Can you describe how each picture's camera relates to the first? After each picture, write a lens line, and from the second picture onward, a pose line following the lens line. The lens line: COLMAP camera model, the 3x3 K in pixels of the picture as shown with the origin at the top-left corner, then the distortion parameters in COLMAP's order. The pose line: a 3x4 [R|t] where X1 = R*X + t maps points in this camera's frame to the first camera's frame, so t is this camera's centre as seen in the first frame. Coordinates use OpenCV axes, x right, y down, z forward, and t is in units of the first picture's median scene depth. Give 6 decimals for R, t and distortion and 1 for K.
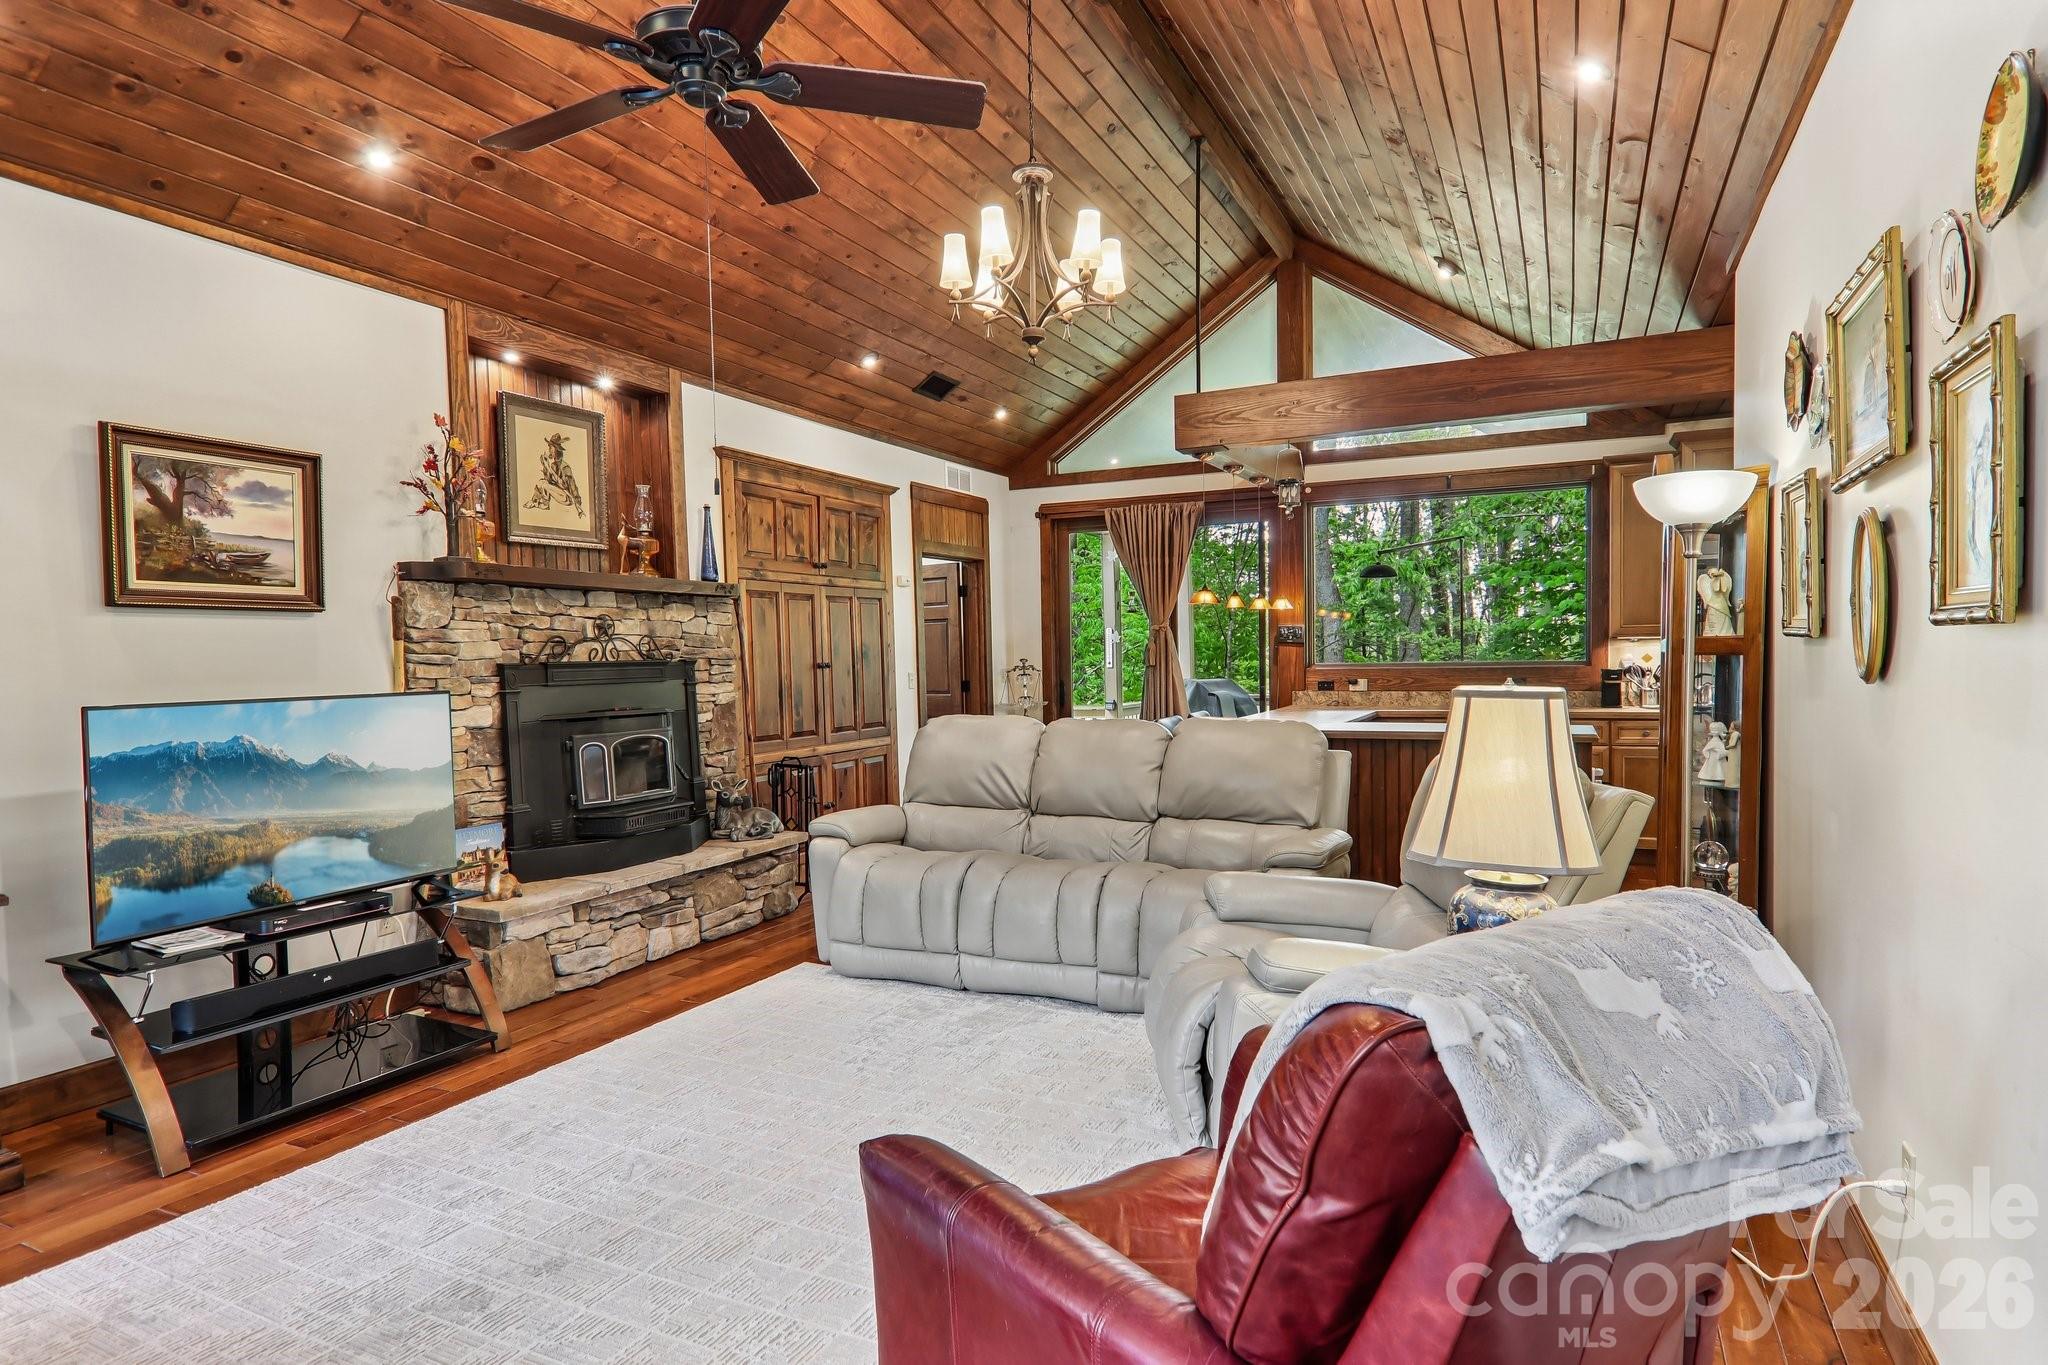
lens RADIAL K [[1127.9, 0, 1028.1], [0, 1127.9, 692.5], [0, 0, 1]] dist [0.016357, -0.010886]
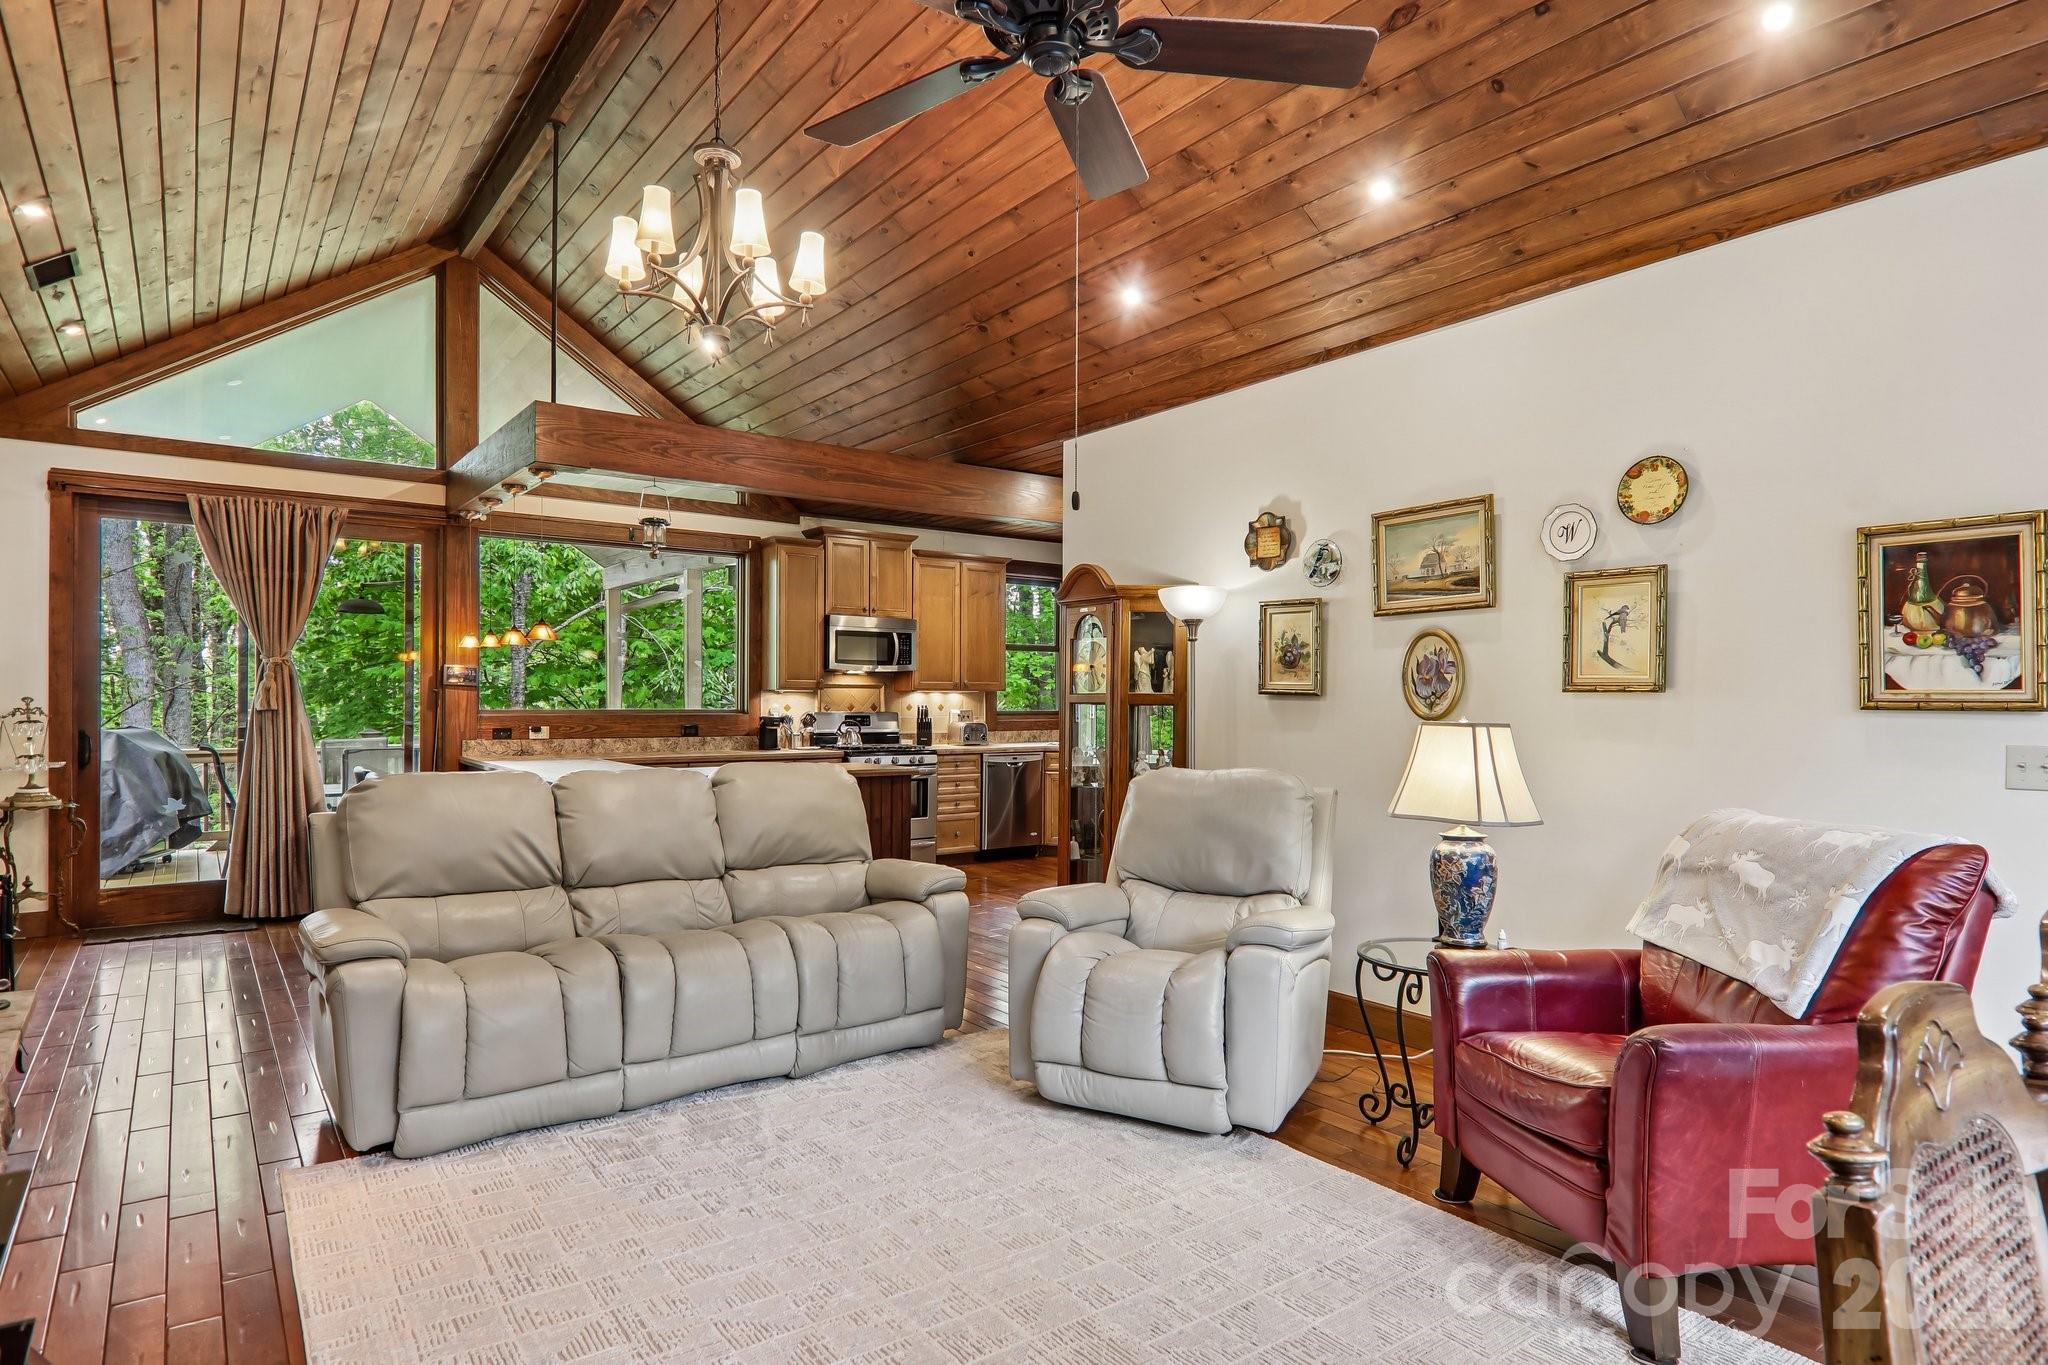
lens RADIAL K [[1127.9, 0, 1034.8], [0, 1127.9, 689.5], [0, 0, 1]] dist [0.016357, -0.010886]
pose [[0.462180, 0.027069, 0.886373, -0.555915], [0.016686, 0.999092, -0.039212, 0.001756], [-0.886629, 0.032913, 0.461308, 0.318553]]
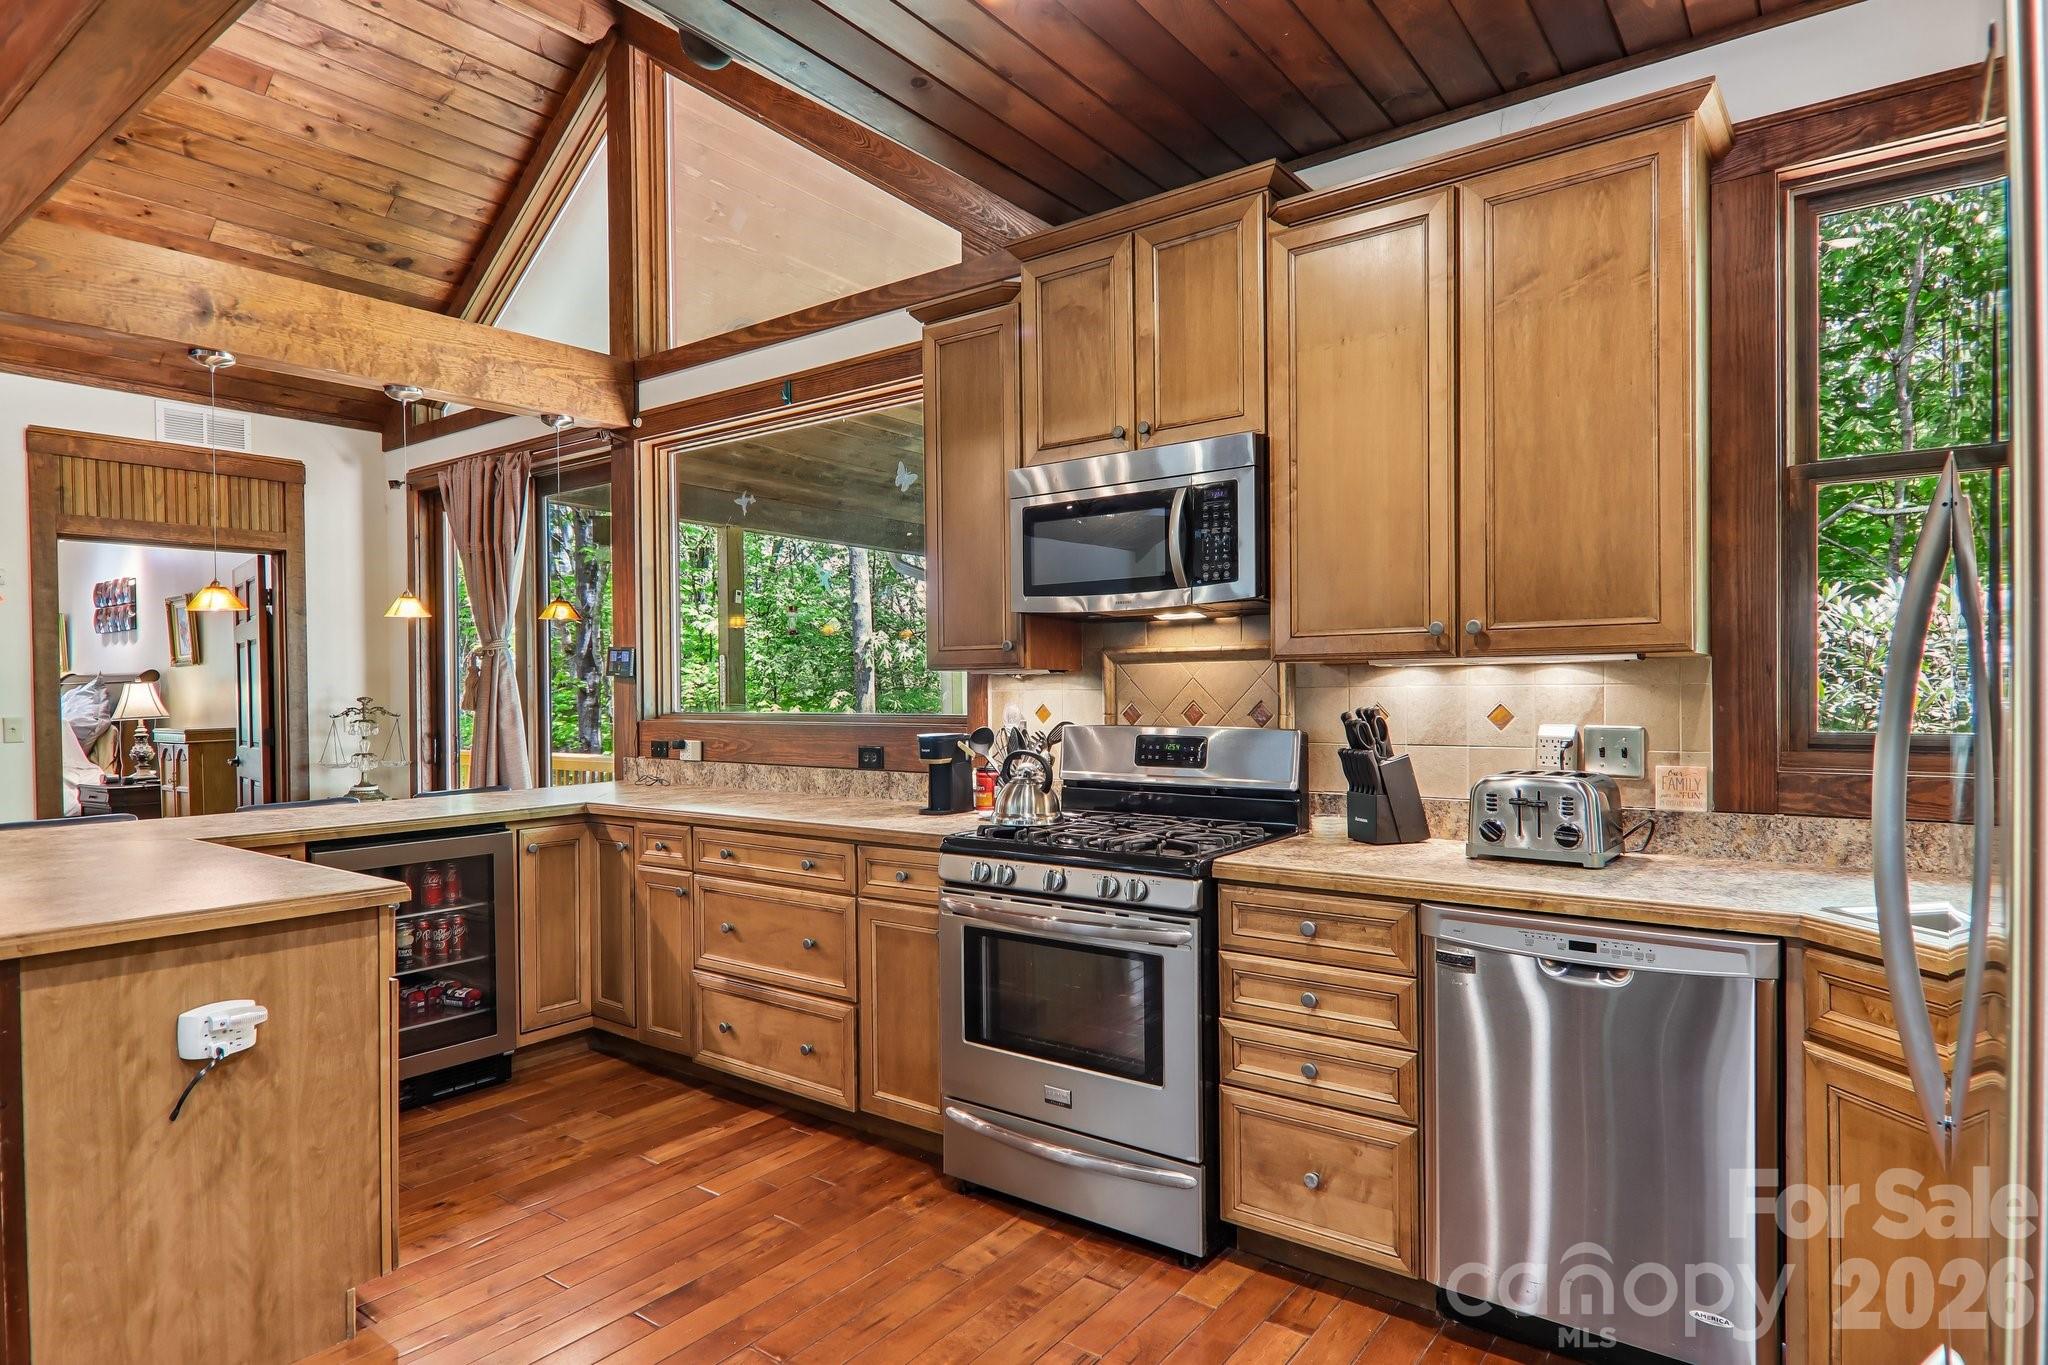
lens RADIAL K [[1127.9, 0, 1025.7], [0, 1127.9, 687.8], [0, 0, 1]] dist [0.016357, -0.010886]
pose [[0.979741, 0.009916, -0.200021, 0.925593], [-0.016693, 0.999341, -0.032222, -0.036527], [0.199570, 0.034908, 0.979262, 0.741607]]
